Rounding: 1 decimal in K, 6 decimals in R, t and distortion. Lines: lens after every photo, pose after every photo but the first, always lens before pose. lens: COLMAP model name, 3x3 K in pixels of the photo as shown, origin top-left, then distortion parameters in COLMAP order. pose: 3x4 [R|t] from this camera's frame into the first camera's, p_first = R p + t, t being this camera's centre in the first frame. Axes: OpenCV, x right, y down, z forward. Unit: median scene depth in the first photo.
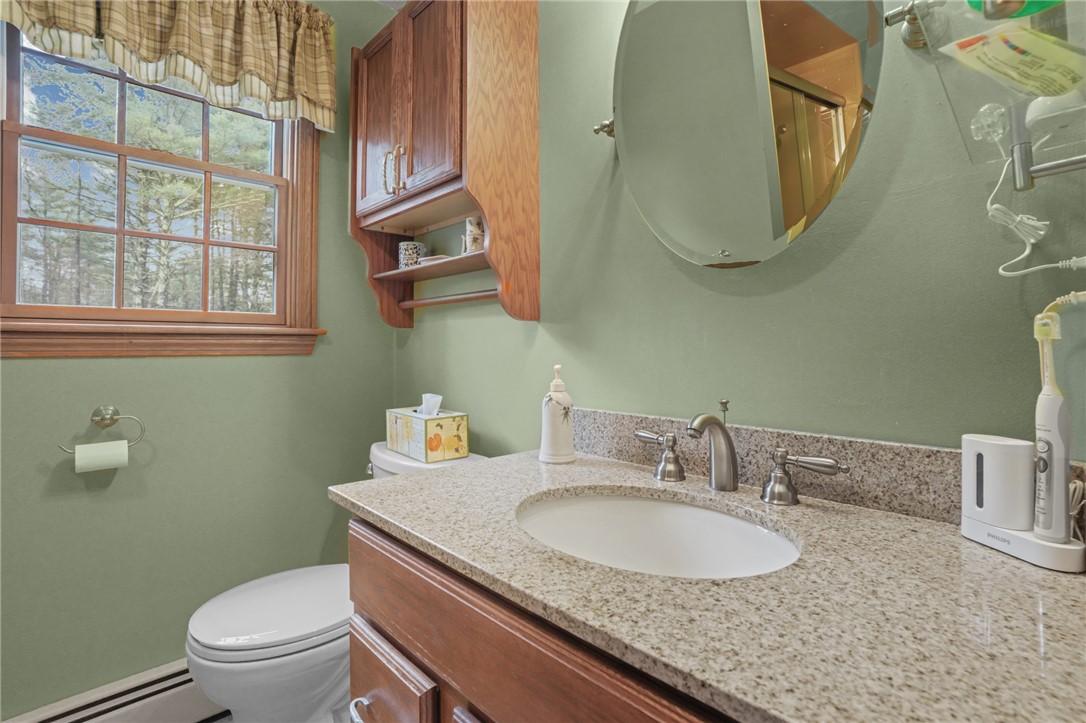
lens RADIAL K [[507.0, 0, 543.0], [0, 507.0, 361.5], [0, 0, 1]] dist [-0.074713, 0.022497]
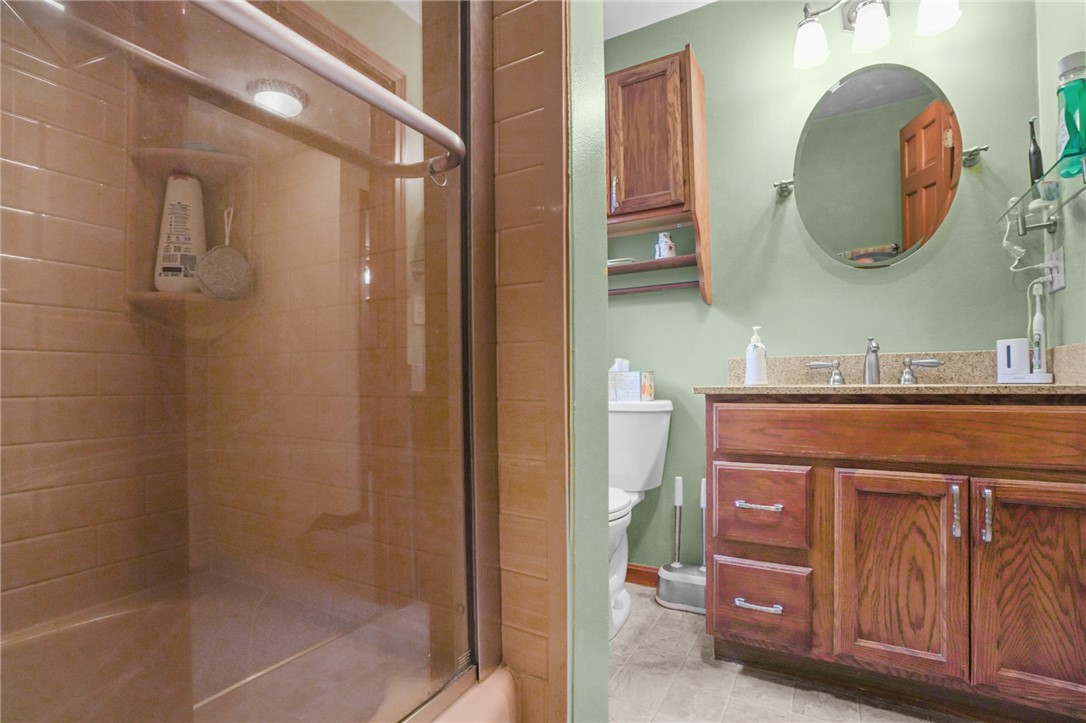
lens RADIAL K [[512.8, 0, 543.8], [0, 512.8, 395.3], [0, 0, 1]] dist [-0.032661, 0.000199]
pose [[0.958660, -0.020395, 0.283822, -1.535822], [0.021203, 0.999775, 0.000223, 0.300478], [-0.283763, 0.005804, 0.958877, -0.538416]]
